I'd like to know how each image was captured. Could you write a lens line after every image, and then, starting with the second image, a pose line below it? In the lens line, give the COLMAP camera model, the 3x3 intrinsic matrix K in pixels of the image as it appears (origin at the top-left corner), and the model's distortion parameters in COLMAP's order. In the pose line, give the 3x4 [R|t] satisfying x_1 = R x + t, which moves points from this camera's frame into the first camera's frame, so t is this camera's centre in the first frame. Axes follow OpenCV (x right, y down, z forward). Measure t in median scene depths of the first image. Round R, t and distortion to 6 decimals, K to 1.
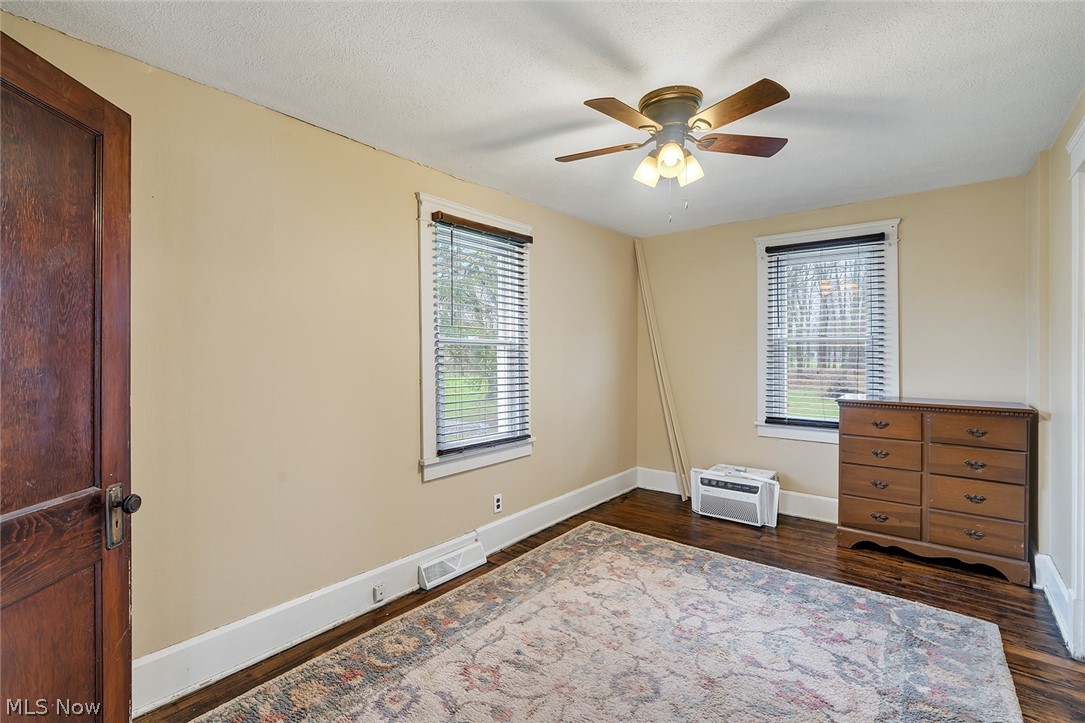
lens RADIAL K [[491.2, 0, 540.5], [0, 491.2, 353.2], [0, 0, 1]] dist [-0.003887, 0.000211]
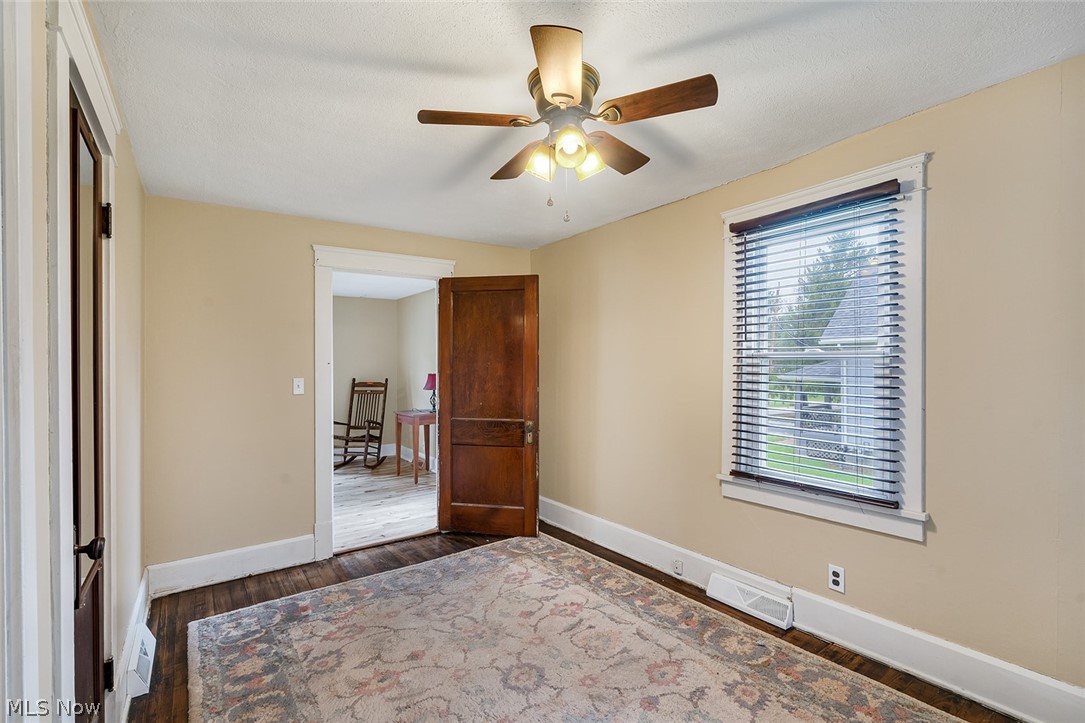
lens RADIAL K [[491.2, 0, 540.5], [0, 491.2, 353.2], [0, 0, 1]] dist [-0.003887, 0.000211]
pose [[-0.269703, -0.019021, -0.962756, 0.897952], [0.011805, 0.999664, -0.023057, -0.016576], [0.962871, -0.017584, -0.269388, 0.960466]]
